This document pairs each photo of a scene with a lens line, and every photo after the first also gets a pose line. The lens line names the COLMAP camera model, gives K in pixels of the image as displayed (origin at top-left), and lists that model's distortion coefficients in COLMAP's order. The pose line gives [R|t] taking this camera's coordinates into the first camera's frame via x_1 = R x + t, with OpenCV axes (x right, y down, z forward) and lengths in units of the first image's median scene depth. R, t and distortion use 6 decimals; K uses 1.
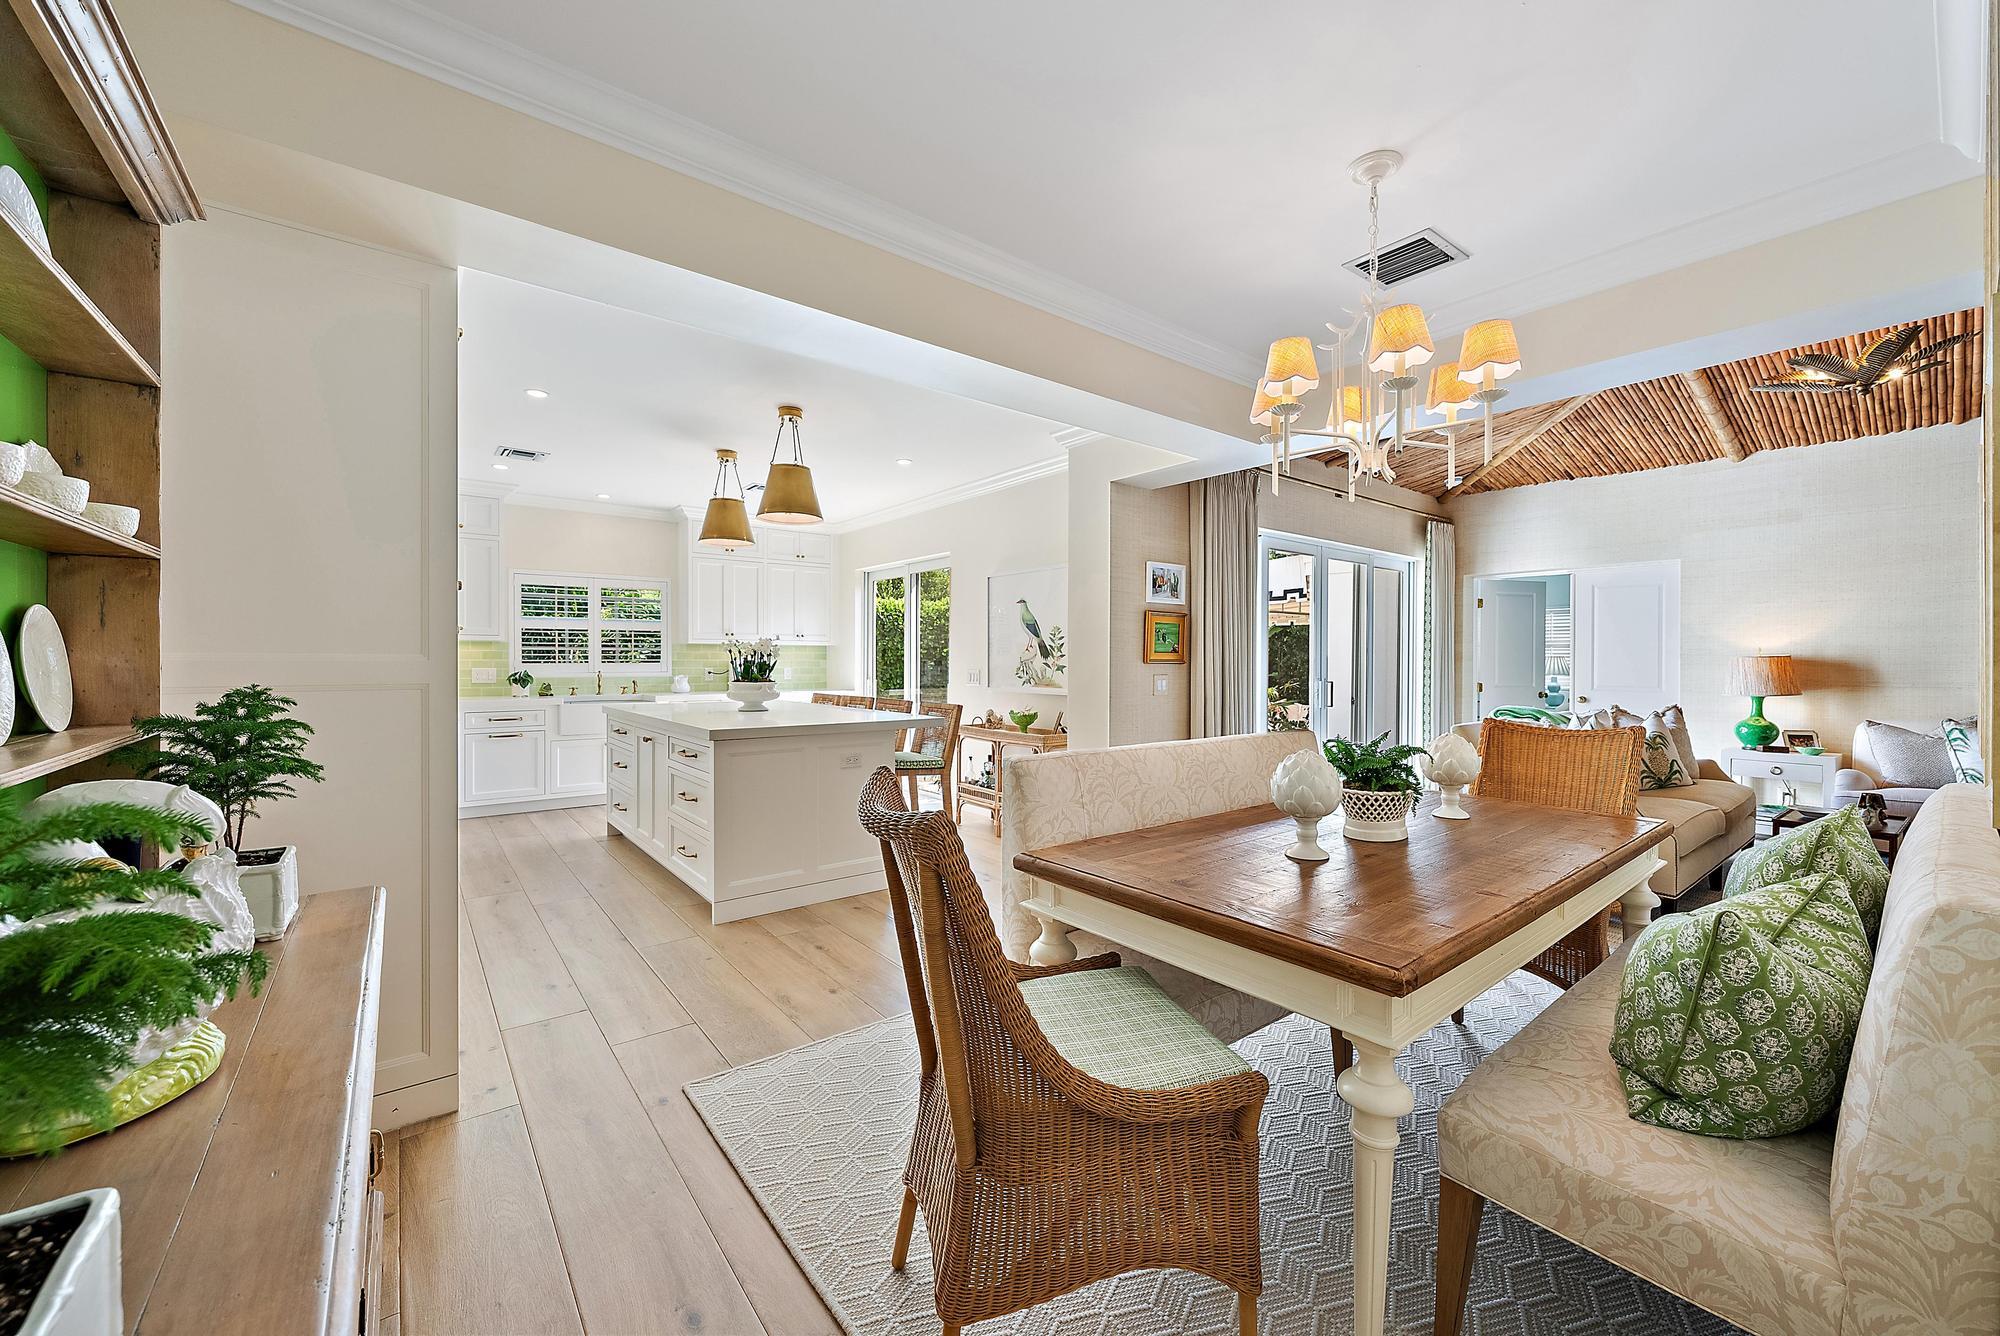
lens RADIAL K [[780.1, 0, 1007.2], [0, 780.1, 654.8], [0, 0, 1]] dist [-0.001341, -0.000132]
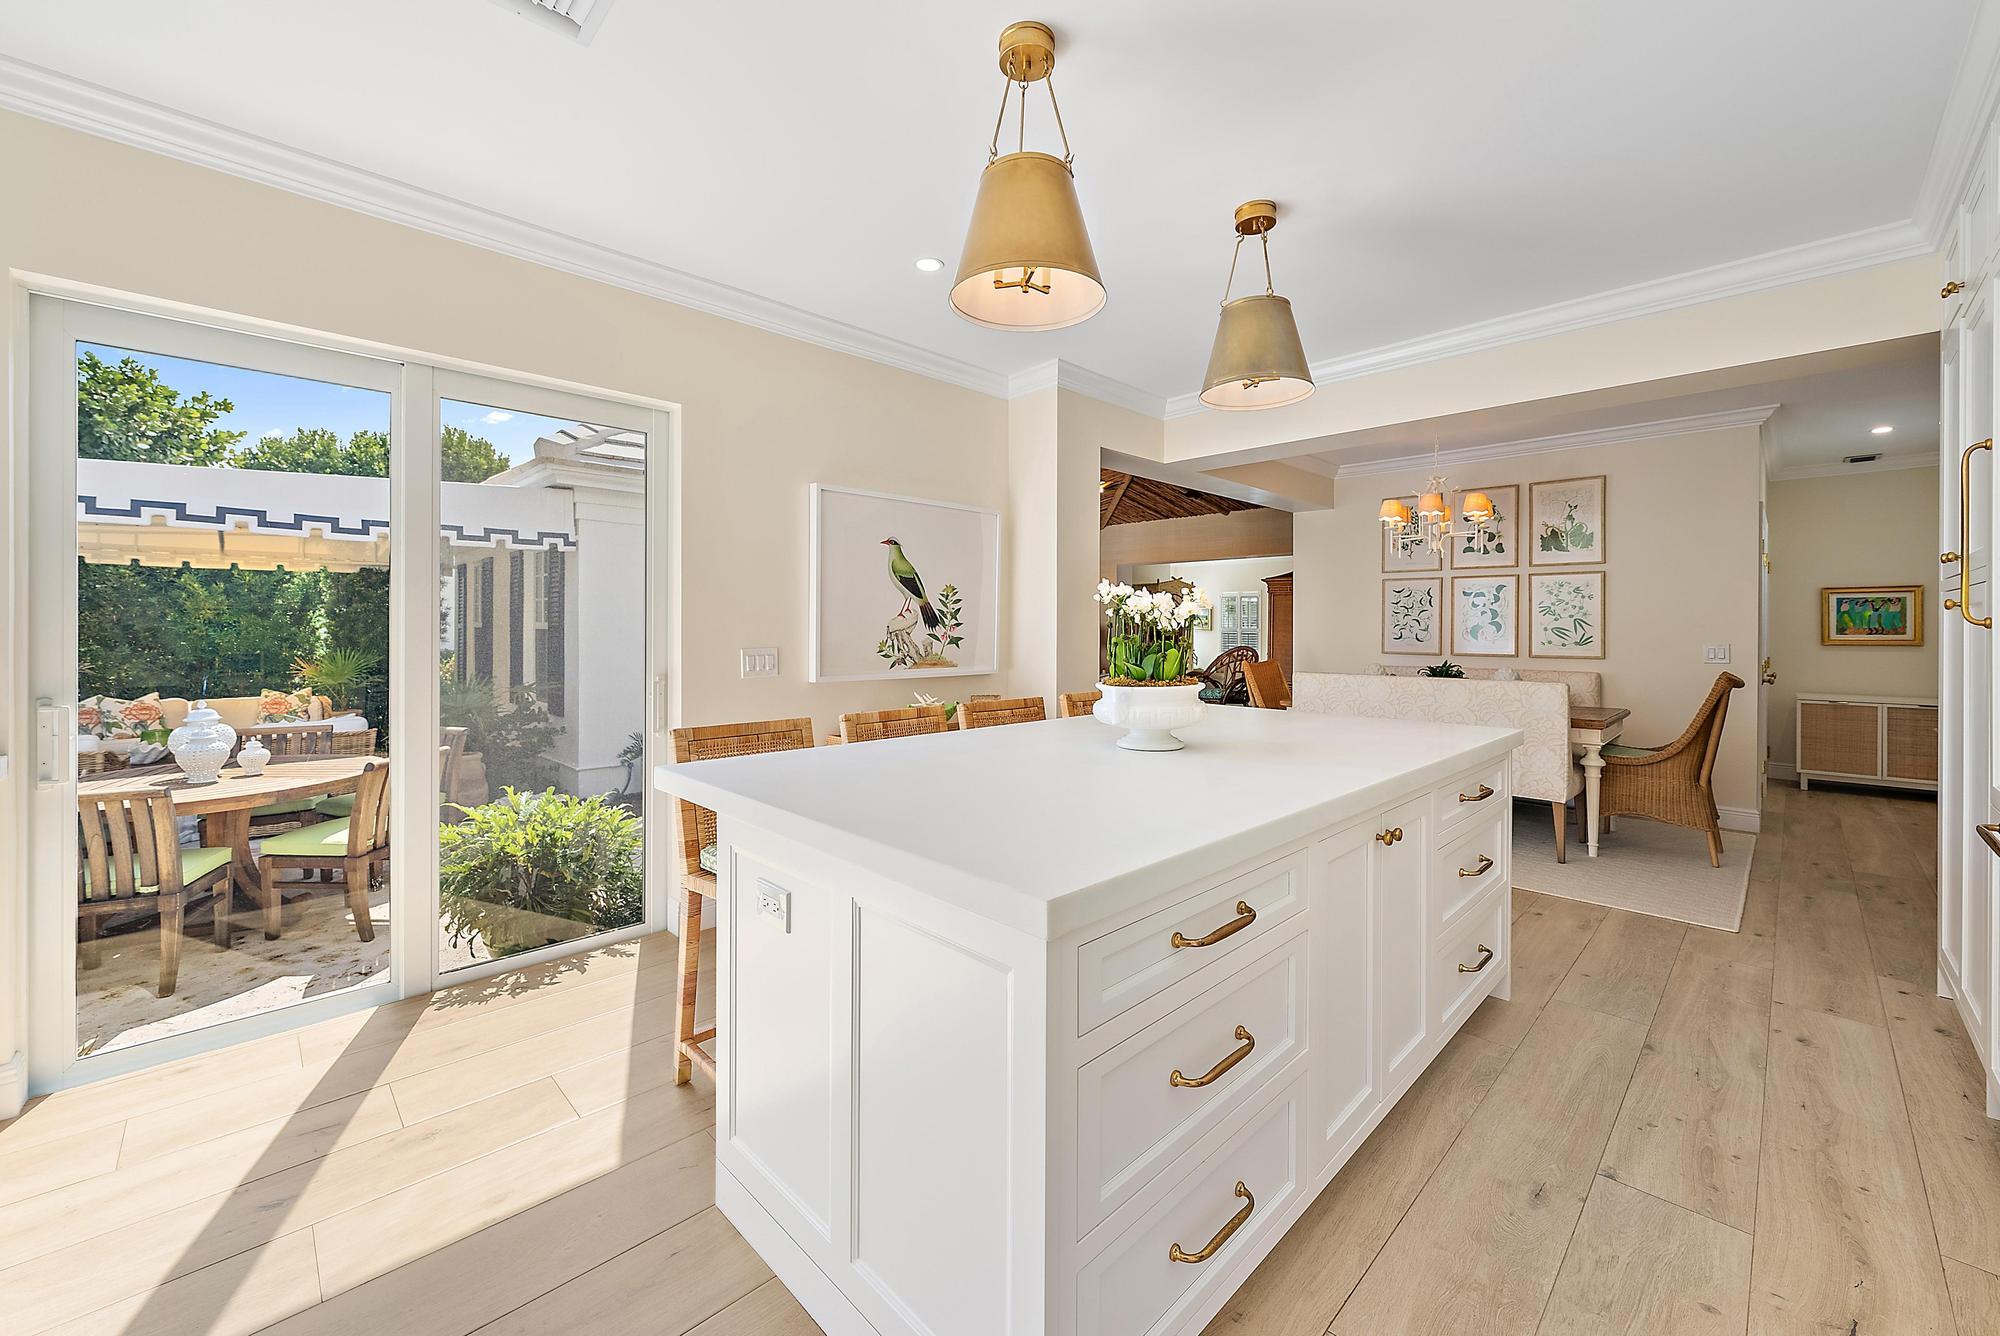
lens RADIAL K [[780.1, 0, 1007.2], [0, 780.1, 654.8], [0, 0, 1]] dist [-0.001341, -0.000132]
pose [[-0.111481, -0.039839, 0.992968, -0.674007], [-0.012106, 0.999176, 0.038729, 0.000691], [-0.993693, -0.007703, -0.111872, 1.008609]]
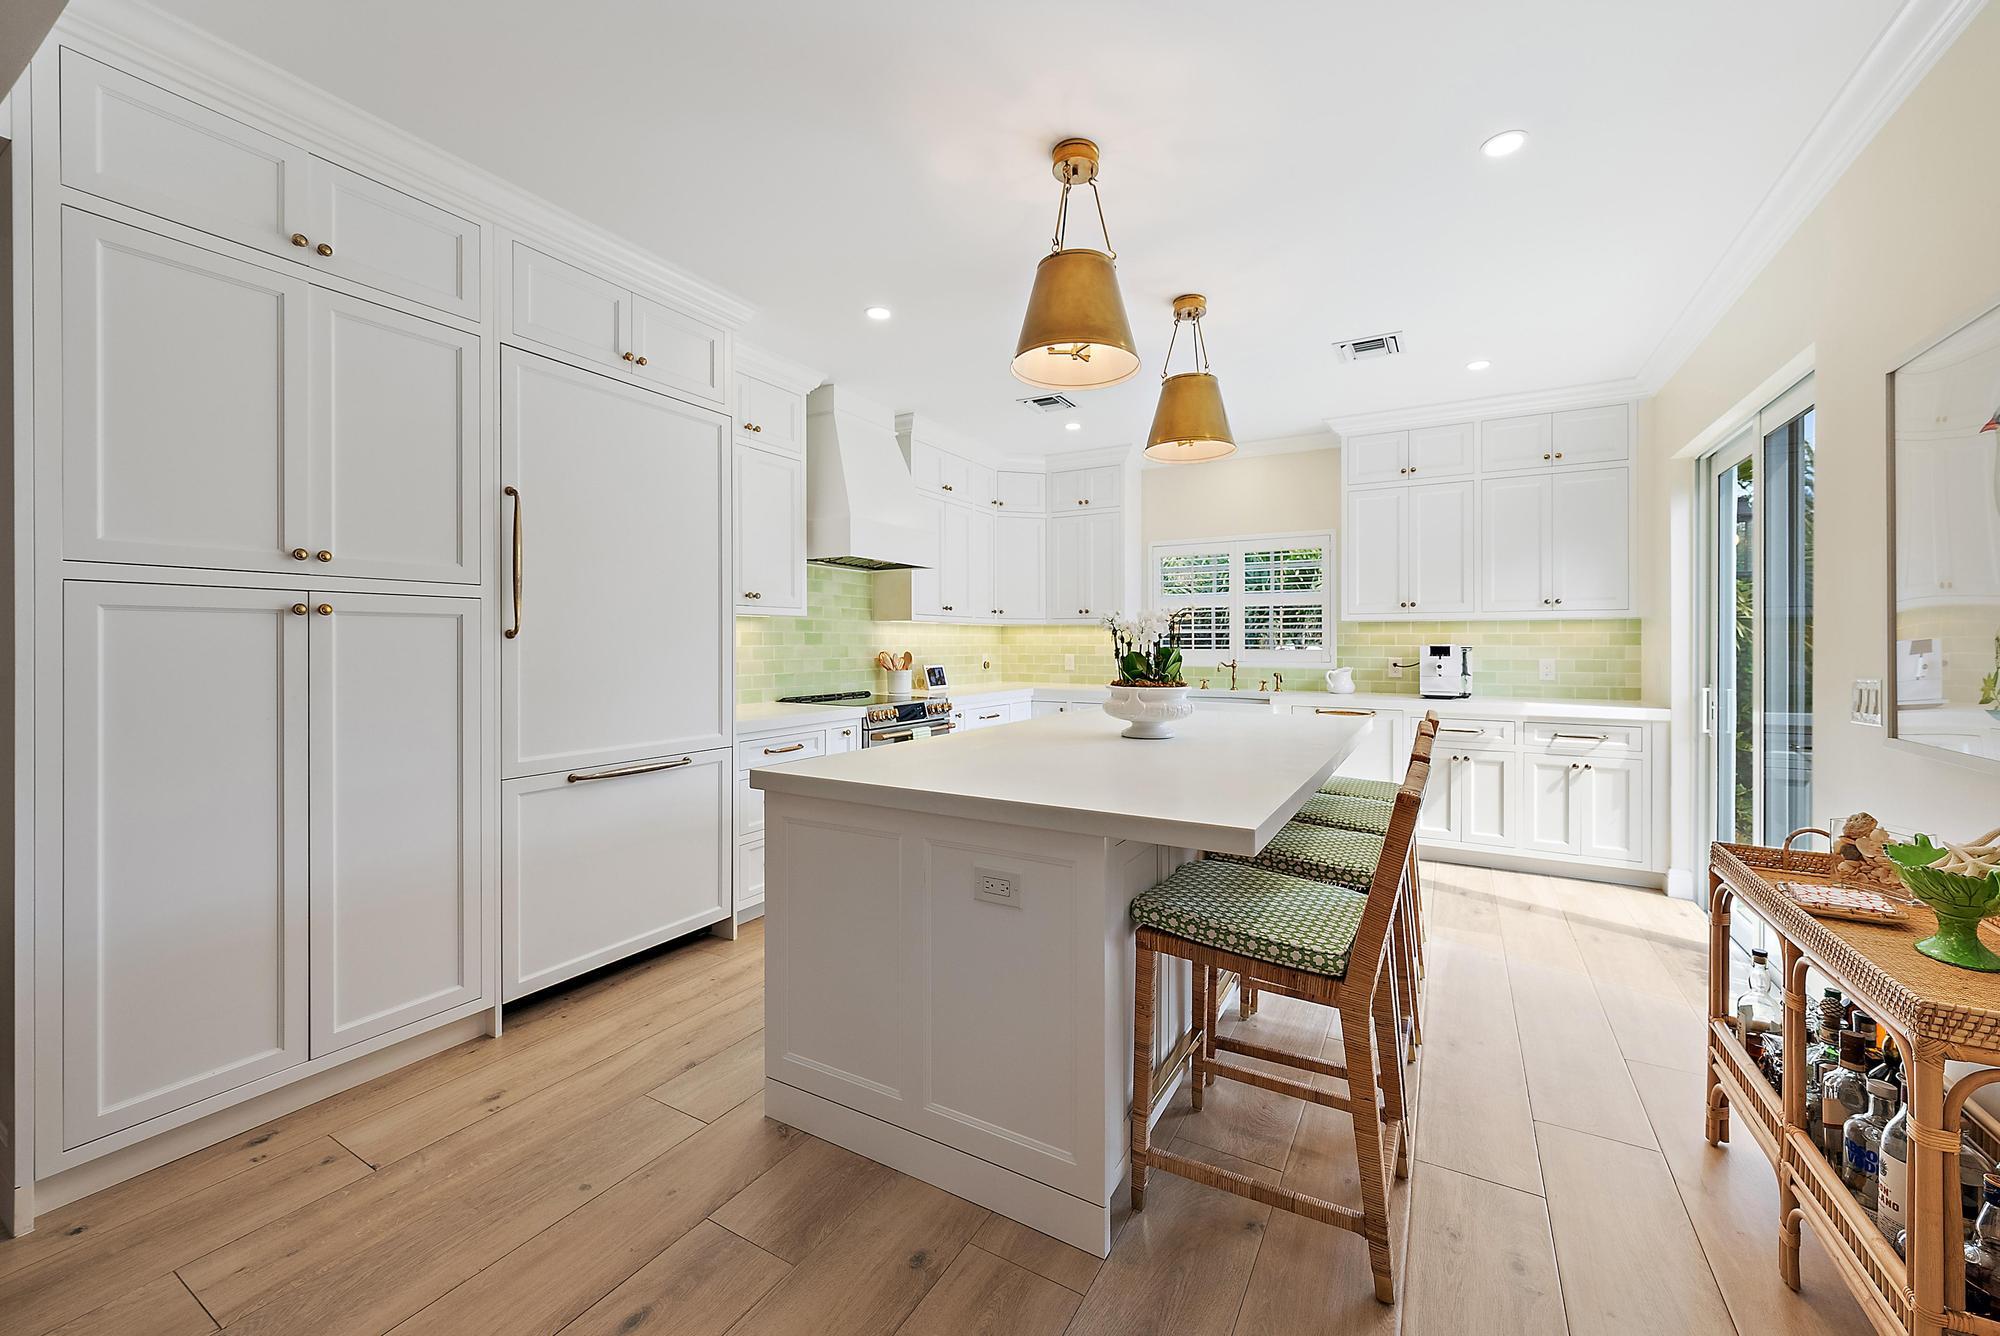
lens RADIAL K [[780.1, 0, 1007.2], [0, 780.1, 654.8], [0, 0, 1]] dist [-0.001341, -0.000132]
pose [[0.378091, 0.013029, -0.925677, 0.137492], [0.007477, 0.999825, 0.017126, 0.001184], [0.925738, -0.013396, 0.377928, 0.618648]]
